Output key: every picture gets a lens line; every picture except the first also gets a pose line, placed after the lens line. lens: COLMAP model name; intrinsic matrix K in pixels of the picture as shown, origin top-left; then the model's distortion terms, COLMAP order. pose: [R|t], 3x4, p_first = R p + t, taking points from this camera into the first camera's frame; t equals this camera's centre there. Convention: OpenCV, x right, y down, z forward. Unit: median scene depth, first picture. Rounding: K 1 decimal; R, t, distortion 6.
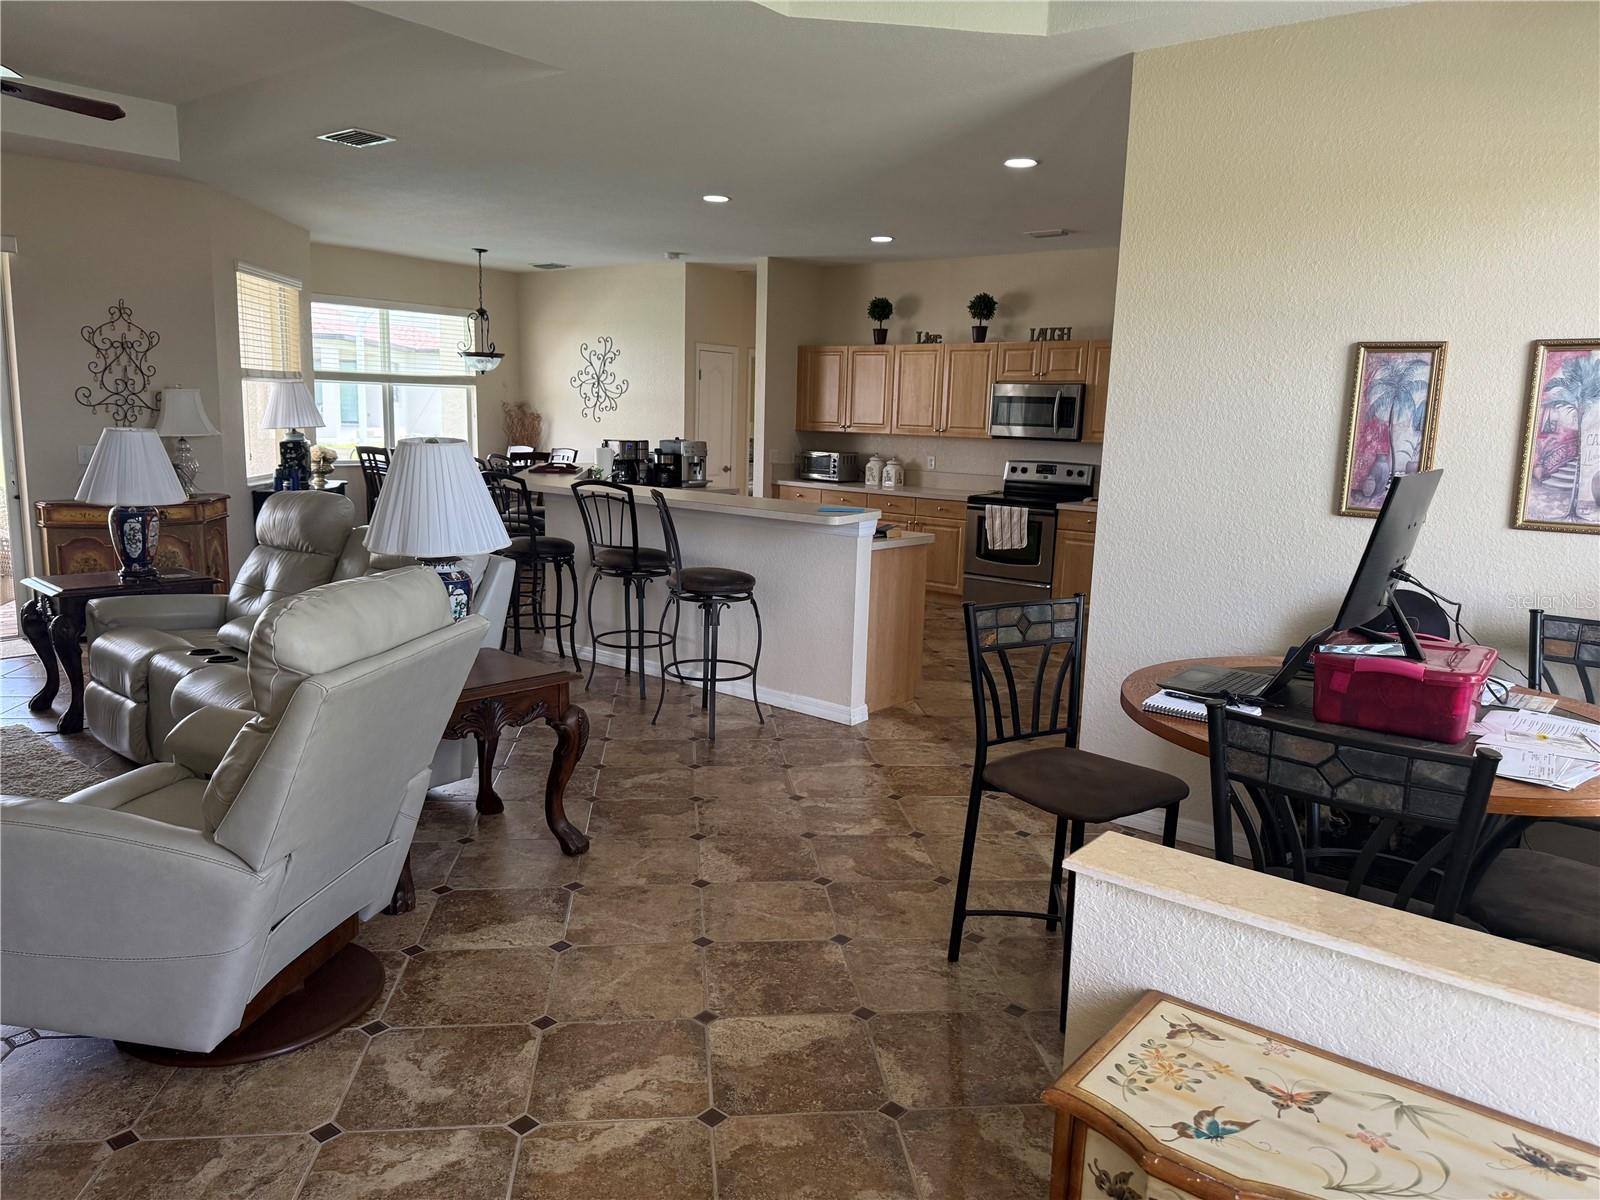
lens RADIAL K [[1119.3, 0, 810.0], [0, 1119.3, 600.7], [0, 0, 1]] dist [-0.004067, -0.015439]
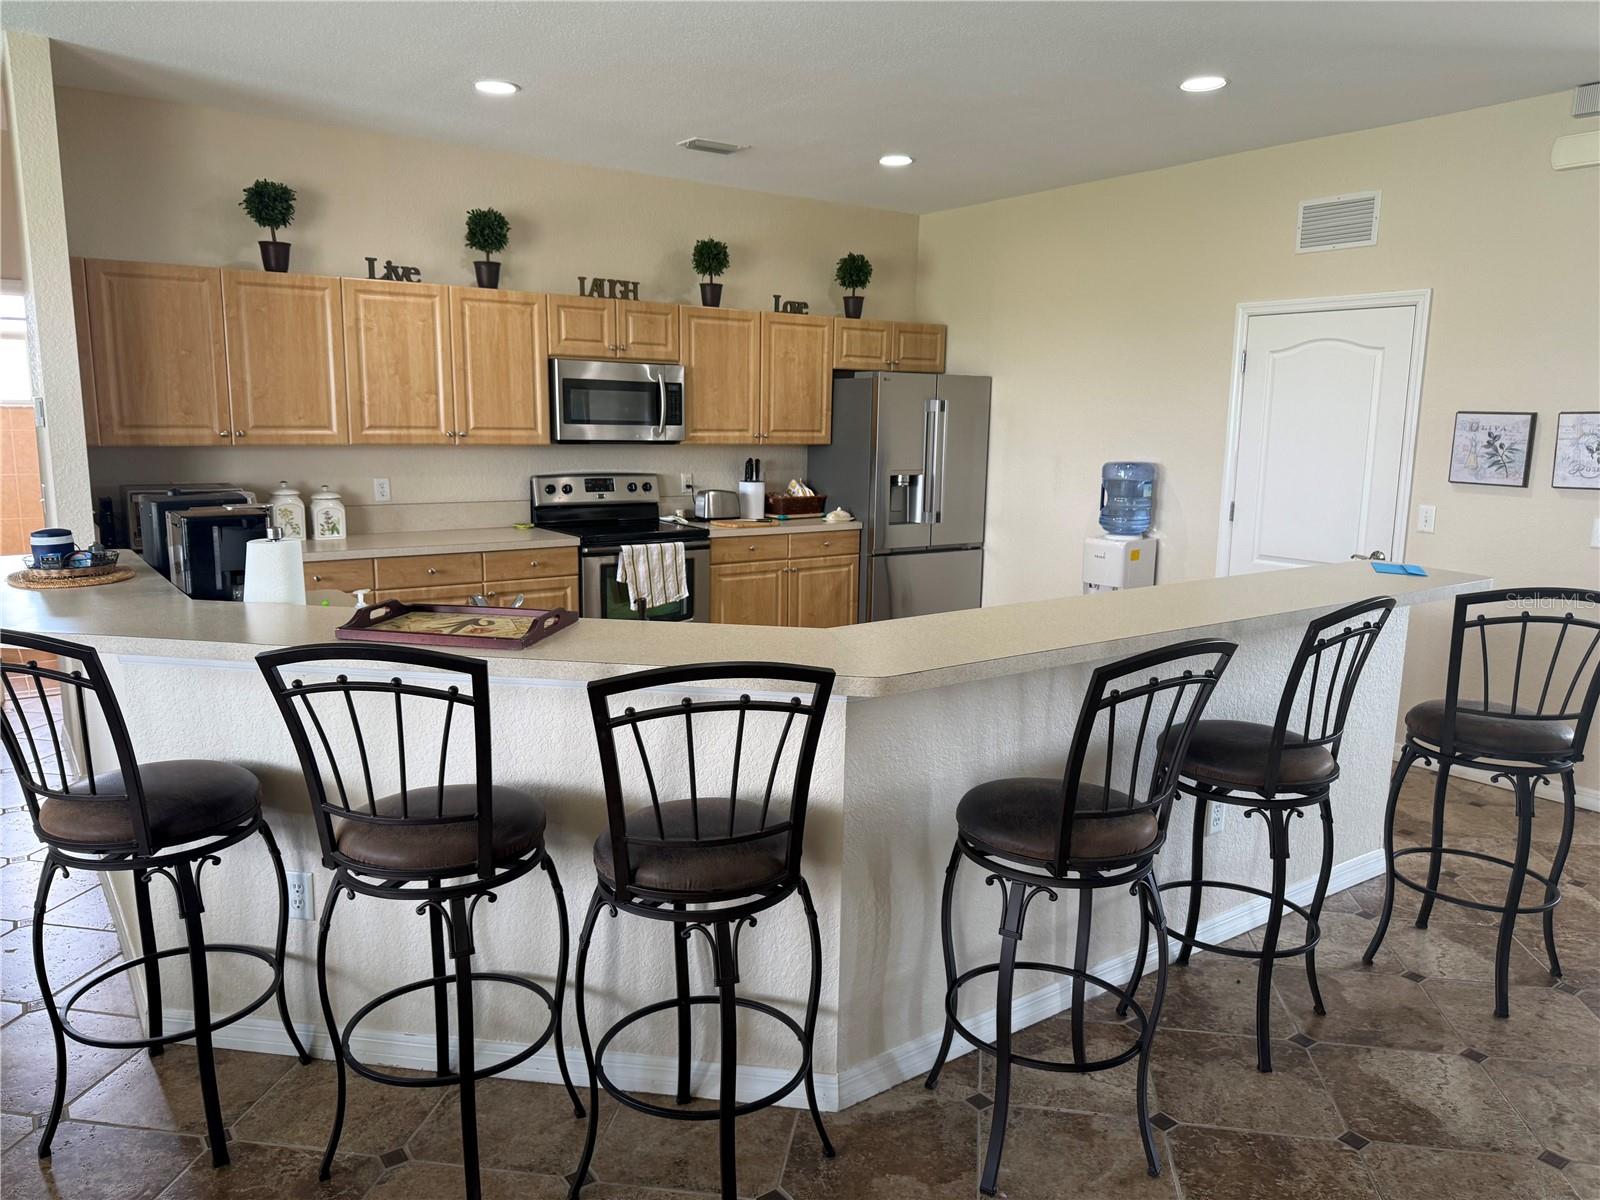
lens RADIAL K [[1119.3, 0, 800.8], [0, 1119.3, 605.8], [0, 0, 1]] dist [-0.004067, -0.015439]
pose [[0.259086, -0.181404, 0.948666, -0.436981], [0.150436, 0.977796, 0.145889, -0.129022], [-0.954067, 0.104916, 0.280623, 0.708106]]
